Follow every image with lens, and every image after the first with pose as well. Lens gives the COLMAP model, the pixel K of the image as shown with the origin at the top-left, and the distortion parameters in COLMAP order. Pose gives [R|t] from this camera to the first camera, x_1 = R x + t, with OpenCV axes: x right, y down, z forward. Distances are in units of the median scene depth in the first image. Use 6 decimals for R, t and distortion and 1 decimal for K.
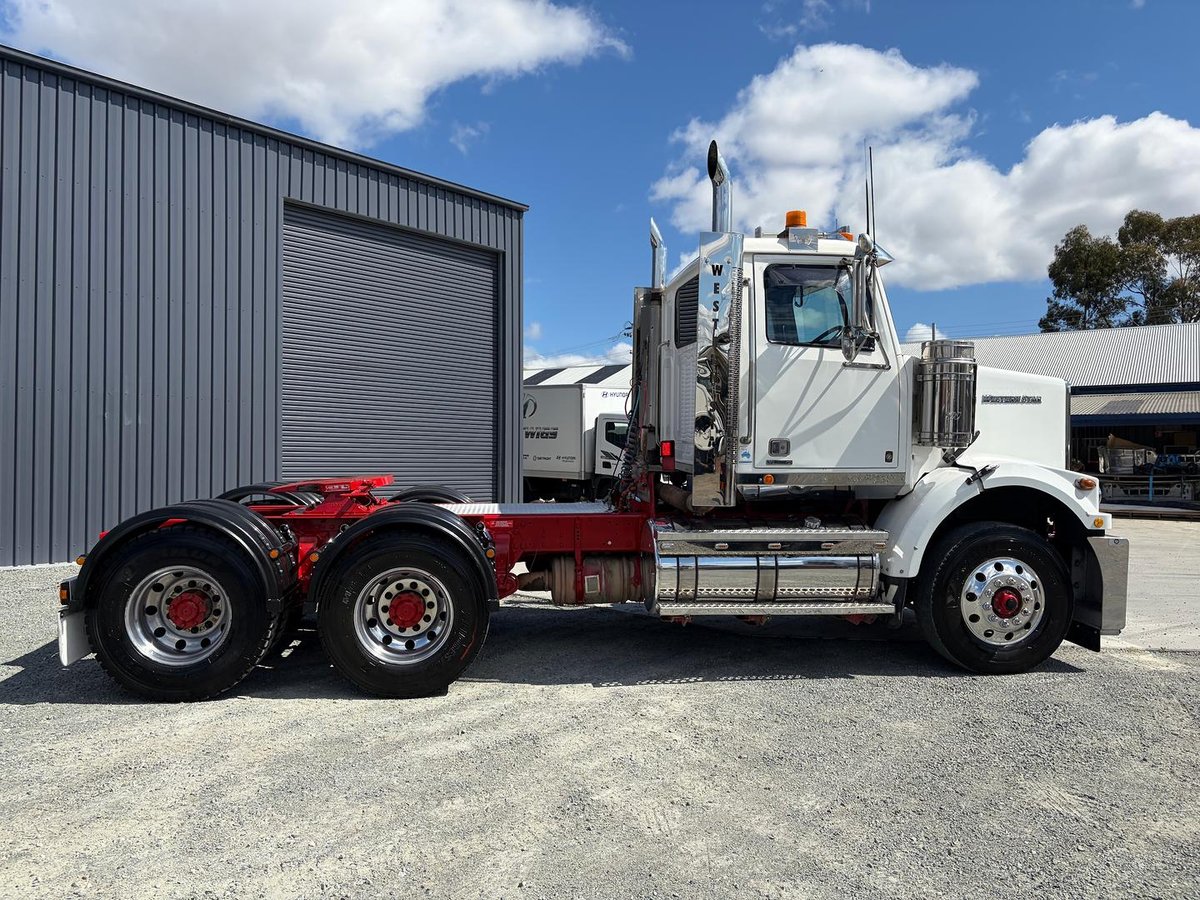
lens RADIAL K [[898.2, 0, 603.2], [0, 898.2, 441.6], [0, 0, 1]] dist [0.025171, -0.029758]
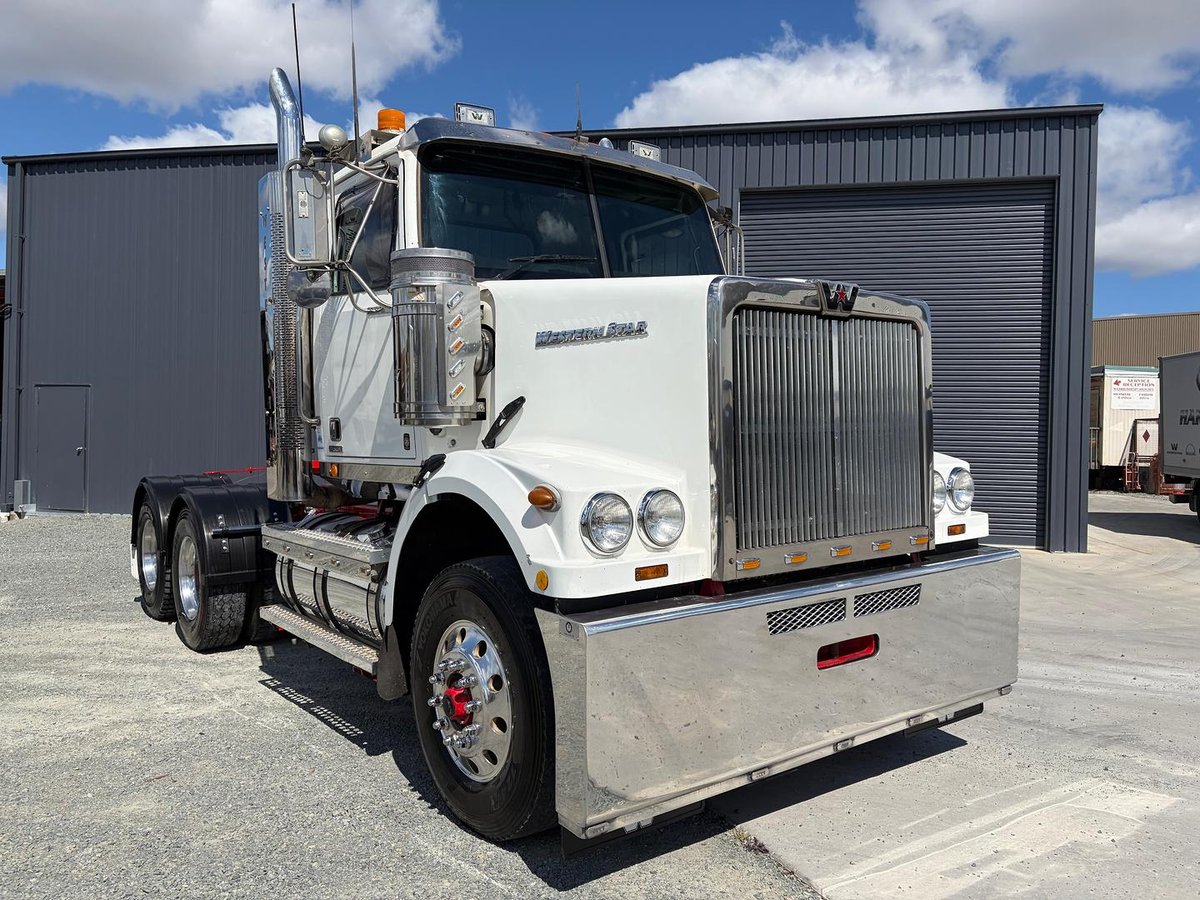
lens RADIAL K [[898.2, 0, 603.2], [0, 898.2, 441.6], [0, 0, 1]] dist [0.025171, -0.029758]
pose [[0.494267, 0.001488, -0.869309, 0.908346], [0.004705, 0.999979, 0.004387, 0.013552], [0.869298, -0.006258, 0.494250, 0.740102]]
